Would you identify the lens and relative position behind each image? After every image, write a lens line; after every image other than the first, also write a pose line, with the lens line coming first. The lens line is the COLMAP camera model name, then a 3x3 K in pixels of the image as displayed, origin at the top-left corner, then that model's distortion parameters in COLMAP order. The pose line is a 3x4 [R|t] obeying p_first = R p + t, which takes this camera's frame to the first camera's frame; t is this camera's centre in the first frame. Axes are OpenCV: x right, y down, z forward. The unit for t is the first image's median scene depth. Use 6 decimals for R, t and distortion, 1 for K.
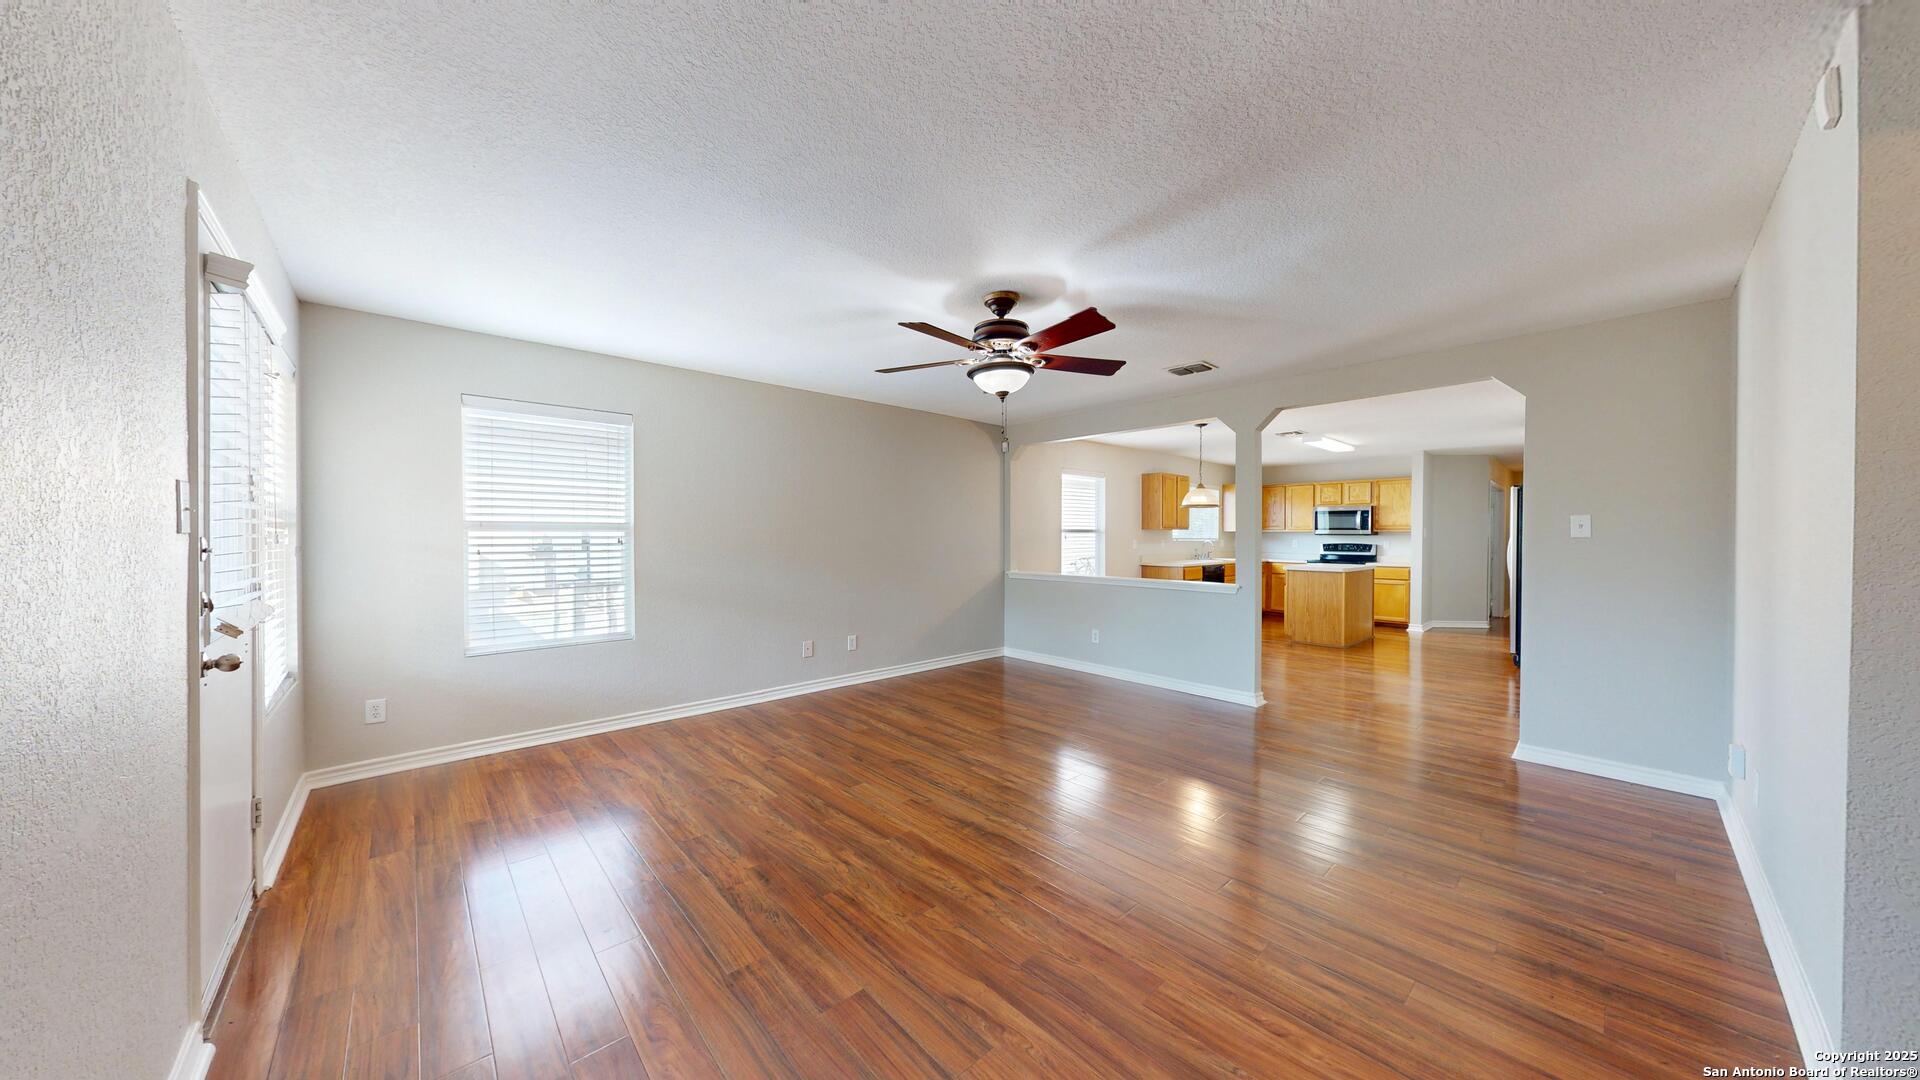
lens RADIAL K [[606.5, 0, 960.5], [0, 606.5, 541.4], [0, 0, 1]] dist [-0.001858, -0.000110]
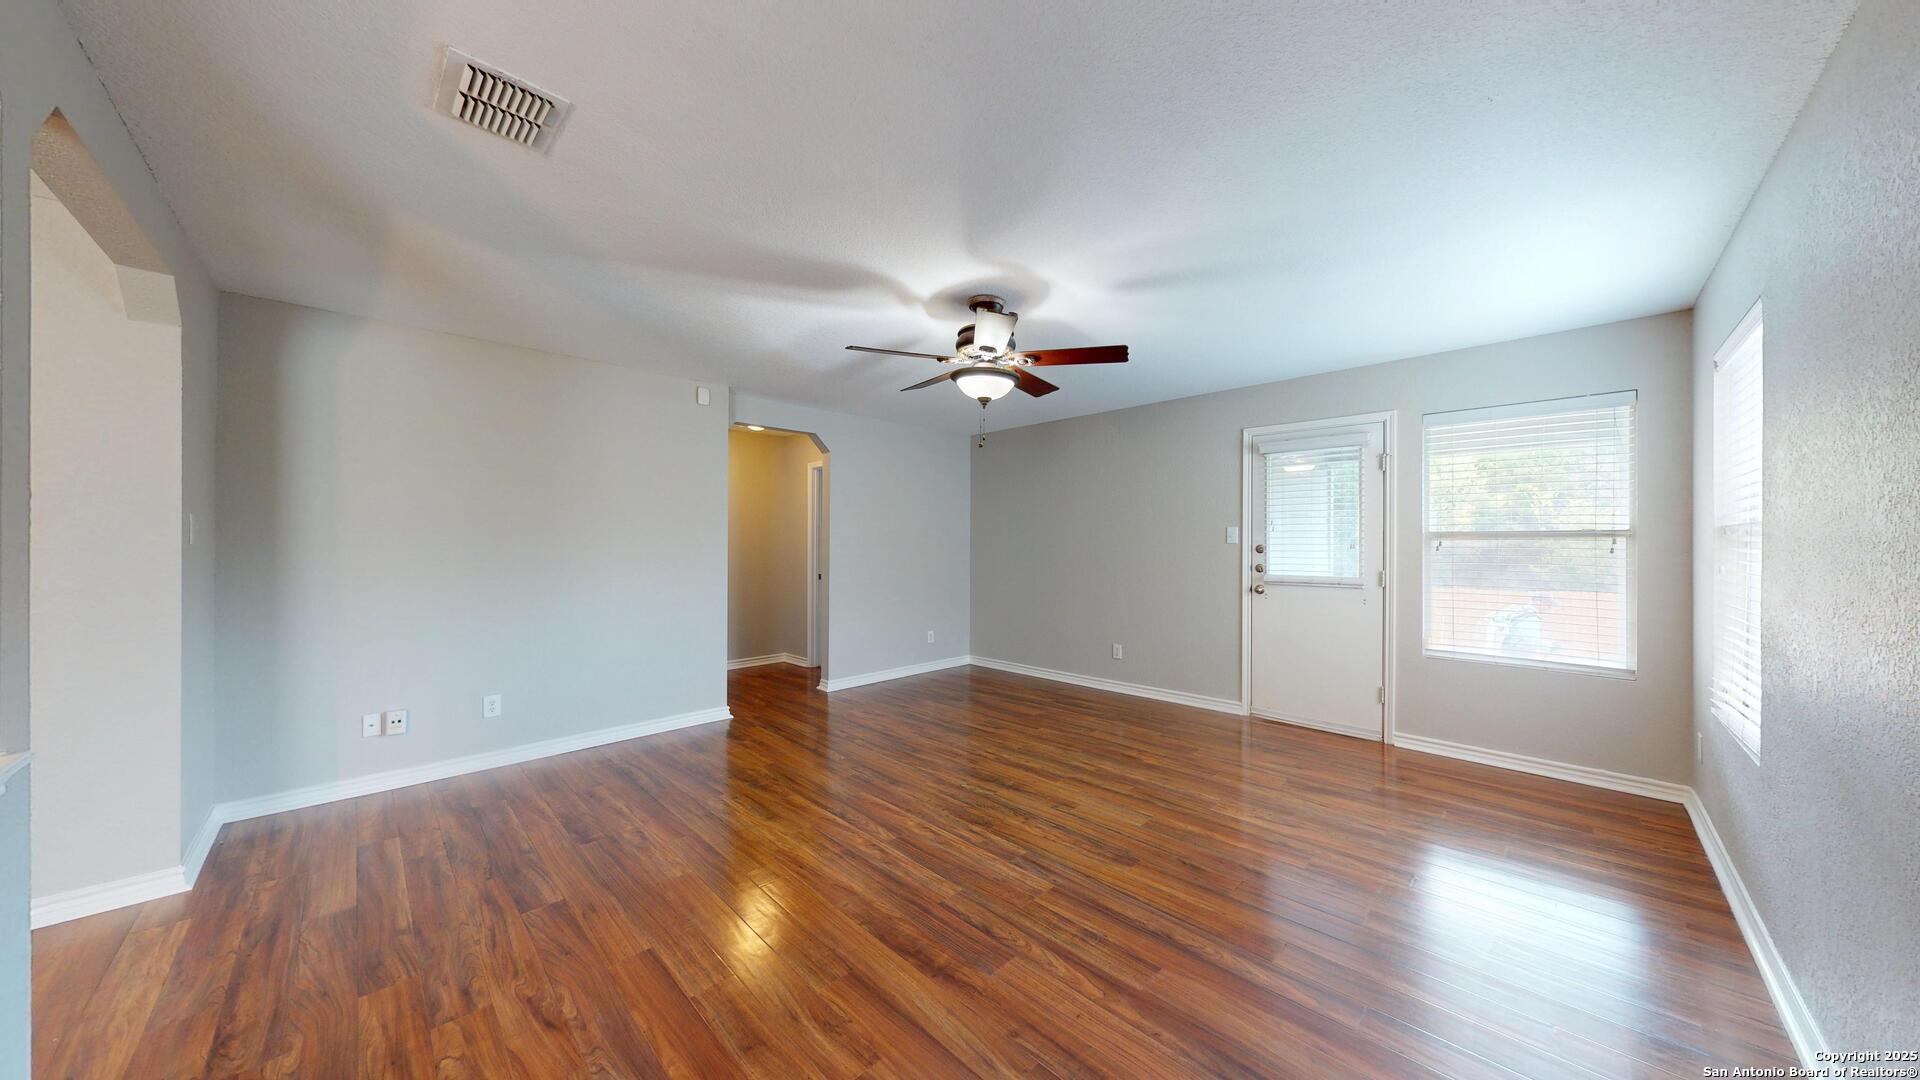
lens RADIAL K [[606.5, 0, 960.5], [0, 606.5, 541.4], [0, 0, 1]] dist [-0.001858, -0.000110]
pose [[-0.998997, -0.003050, -0.044671, 0.132037], [-0.003429, 0.999959, 0.008406, -0.019606], [0.044644, 0.008551, -0.998966, 1.737781]]
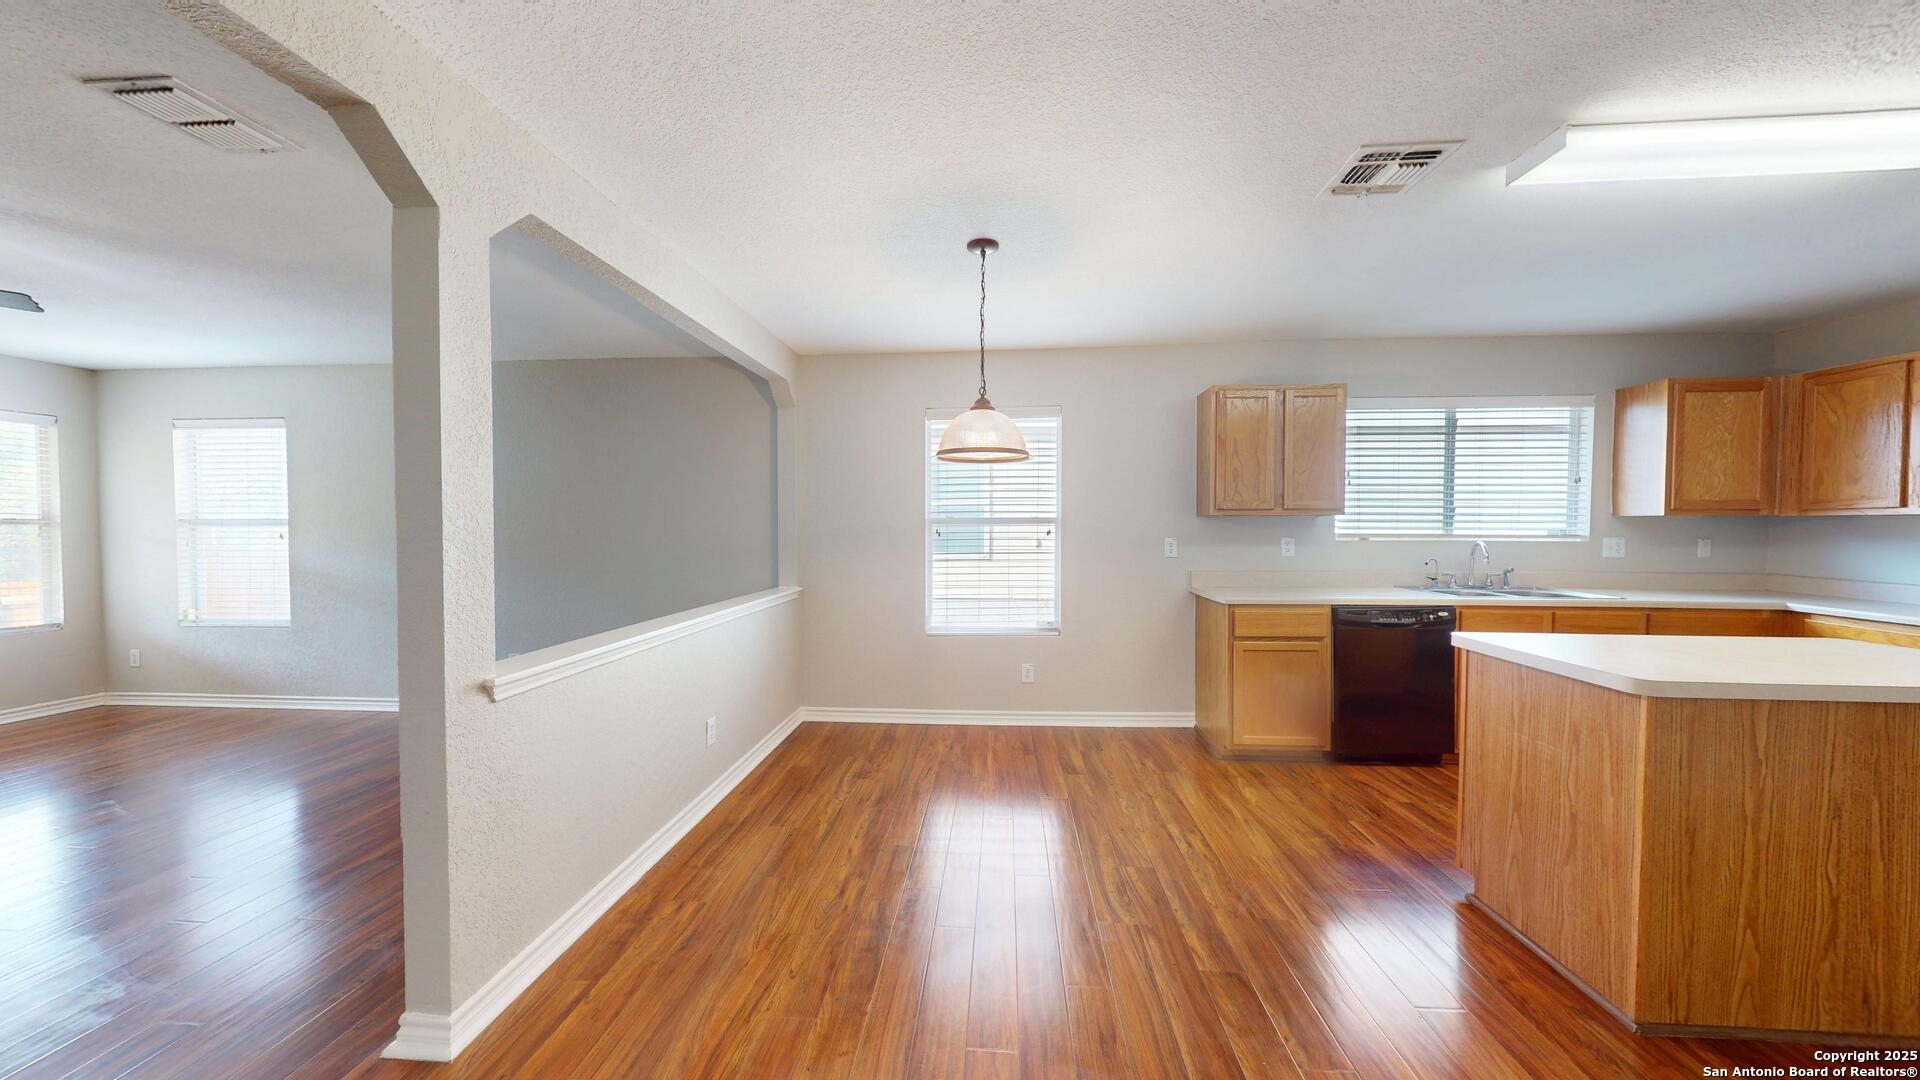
lens RADIAL K [[606.5, 0, 960.5], [0, 606.5, 541.4], [0, 0, 1]] dist [-0.001858, -0.000110]
pose [[0.686638, 0.014633, -0.726853, 1.262737], [-0.005041, 0.999869, 0.015368, -0.015512], [0.726982, -0.006888, 0.686622, 1.358355]]
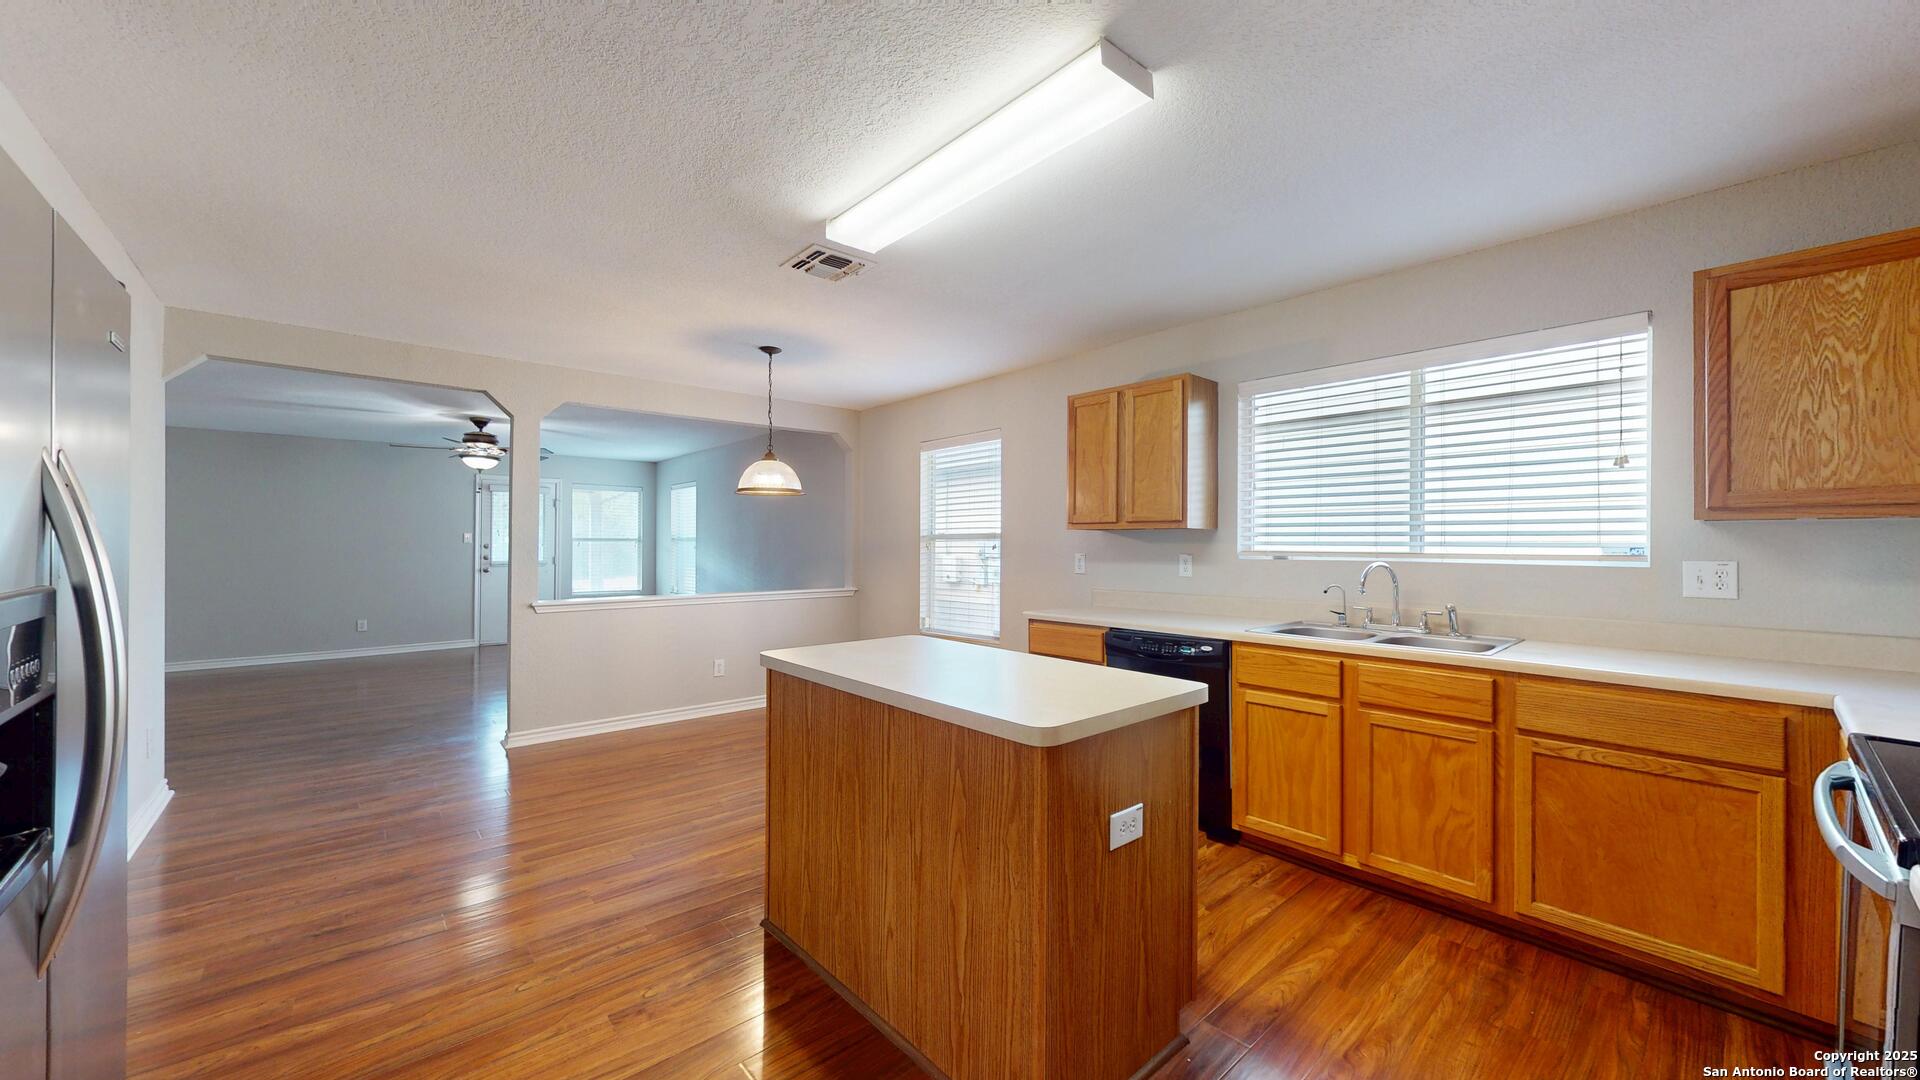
lens RADIAL K [[703.8, 0, 960.0], [0, 703.8, 540.0], [0, 0, 1]] dist [-0.001178, 0.000127]
pose [[-0.016698, -0.007729, -0.999831, 1.983929], [-0.012079, 0.999899, -0.007528, -0.018407], [0.999788, 0.011952, -0.016789, 2.240889]]
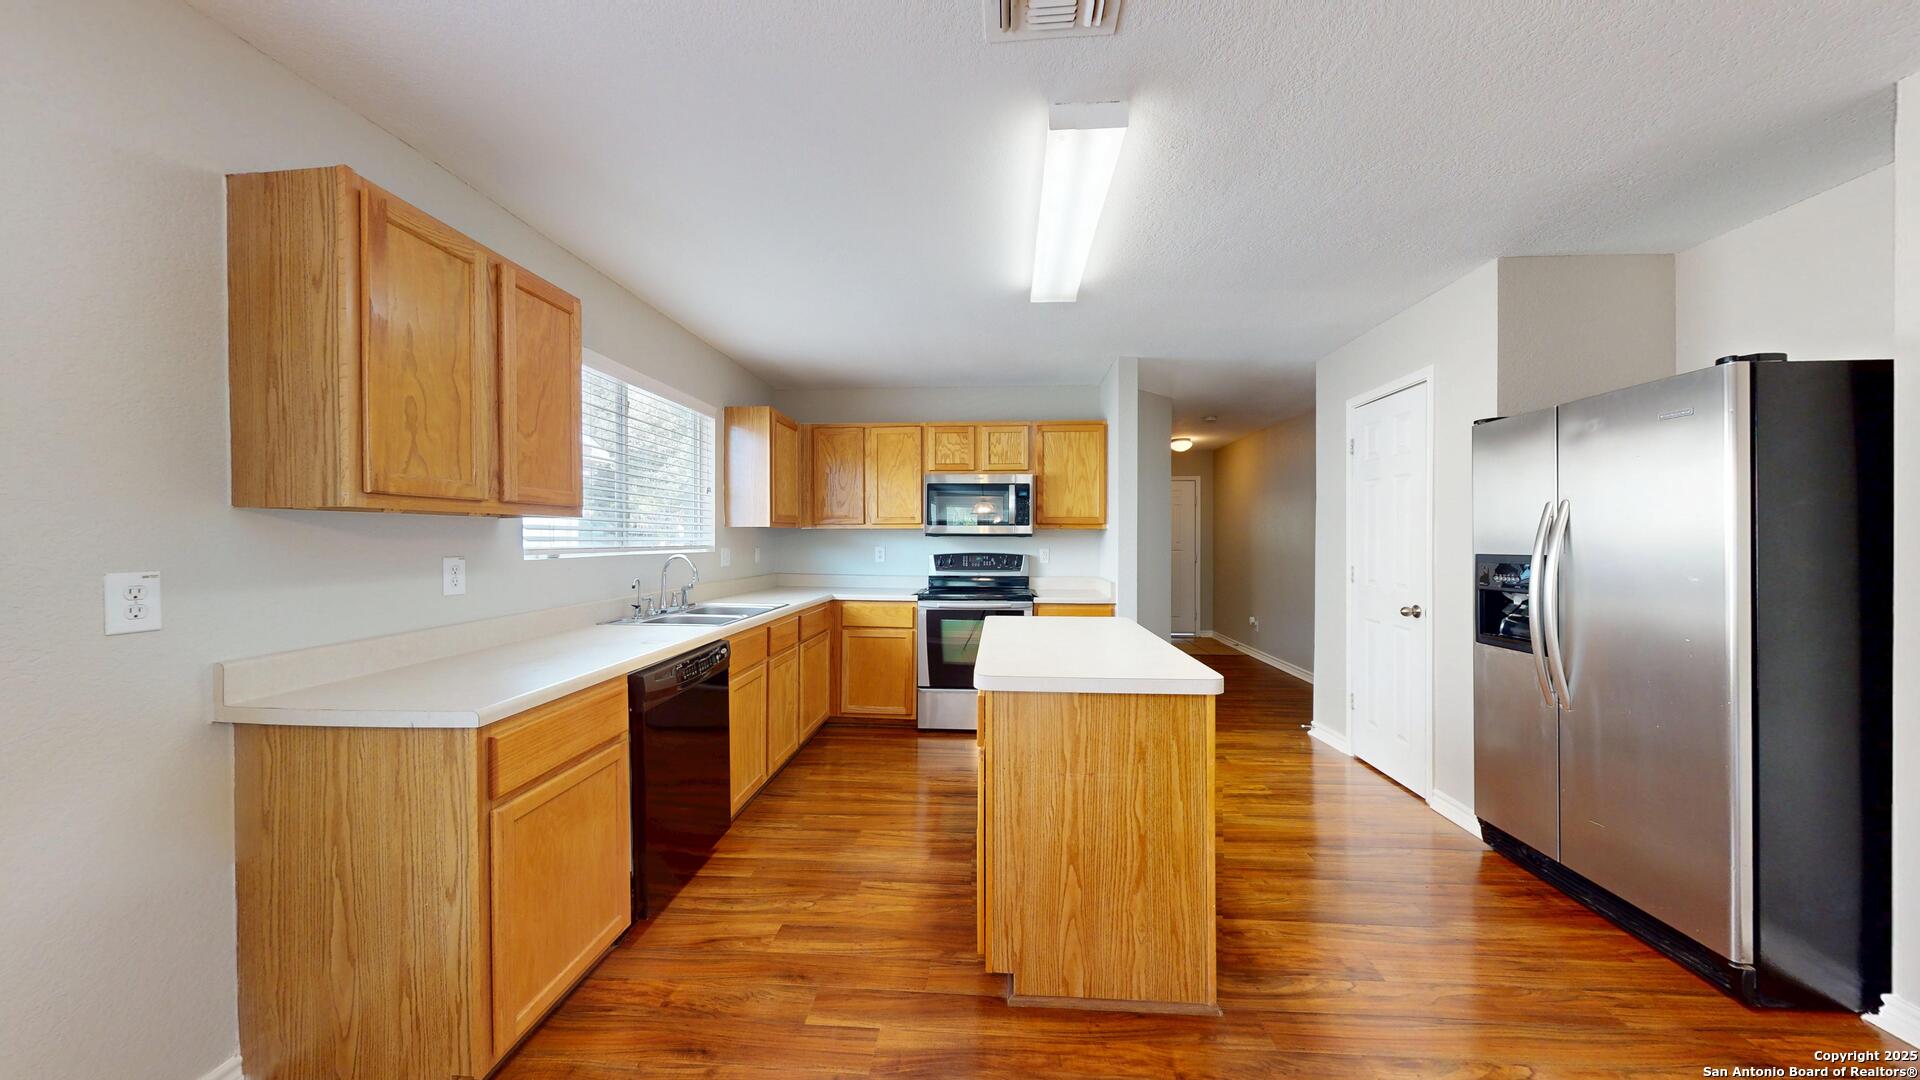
lens RADIAL K [[606.5, 0, 960.5], [0, 606.5, 541.4], [0, 0, 1]] dist [-0.001858, -0.000110]
pose [[0.723589, -0.008596, 0.690178, 0.809891], [0.010928, 0.999940, 0.000997, -0.019689], [-0.690145, 0.006820, 0.723639, 1.828617]]
